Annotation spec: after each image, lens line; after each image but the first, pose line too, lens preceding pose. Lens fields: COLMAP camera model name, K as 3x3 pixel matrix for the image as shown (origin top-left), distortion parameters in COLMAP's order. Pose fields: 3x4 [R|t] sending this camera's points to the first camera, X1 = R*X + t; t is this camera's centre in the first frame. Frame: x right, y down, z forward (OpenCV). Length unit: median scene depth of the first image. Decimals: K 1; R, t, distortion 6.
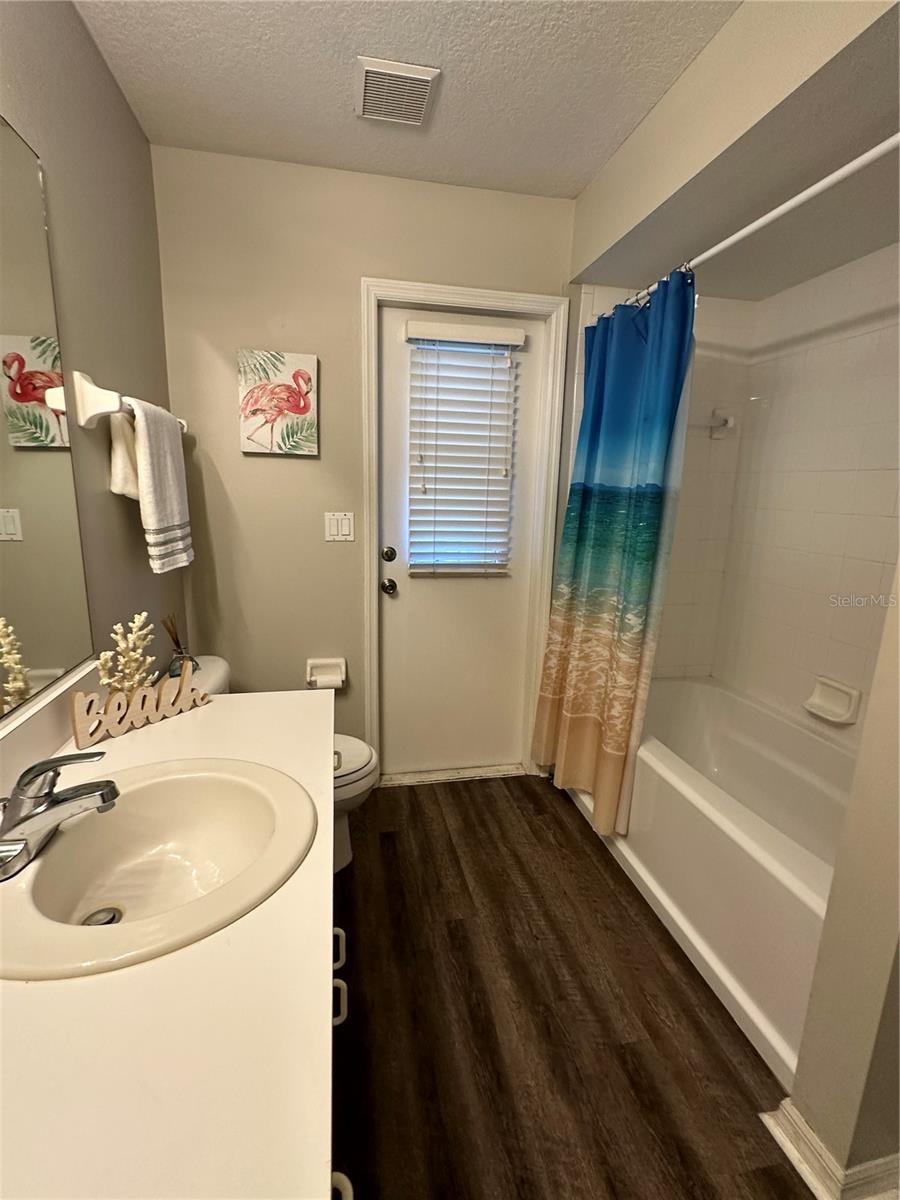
lens RADIAL K [[546.0, 0, 445.2], [0, 546.0, 602.7], [0, 0, 1]] dist [-0.002137, -0.000377]
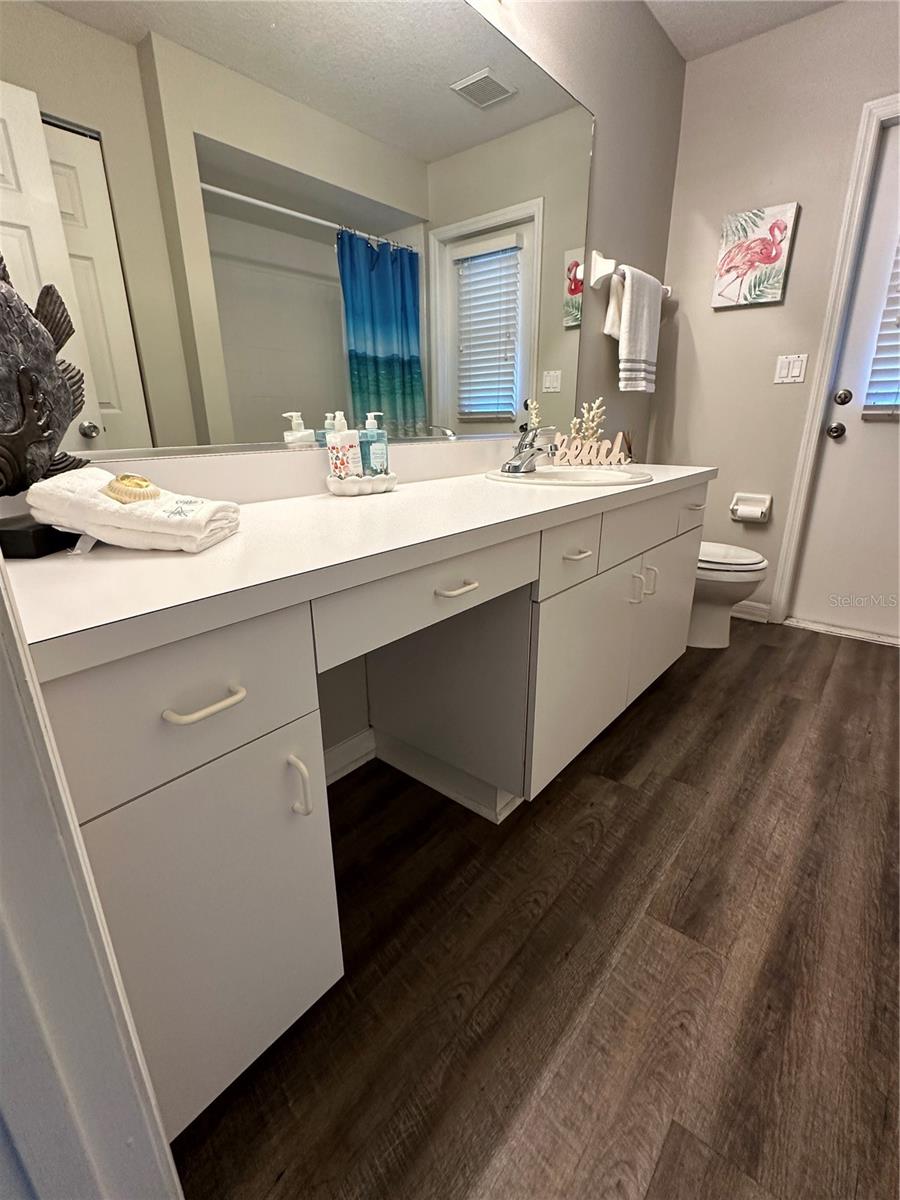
lens RADIAL K [[546.0, 0, 450.3], [0, 546.0, 601.2], [0, 0, 1]] dist [-0.002137, -0.000377]
pose [[0.634715, 0.220063, -0.740749, 0.349870], [-0.135807, 0.975440, 0.173418, 0.266858], [0.760719, -0.009472, 0.649012, -0.287300]]
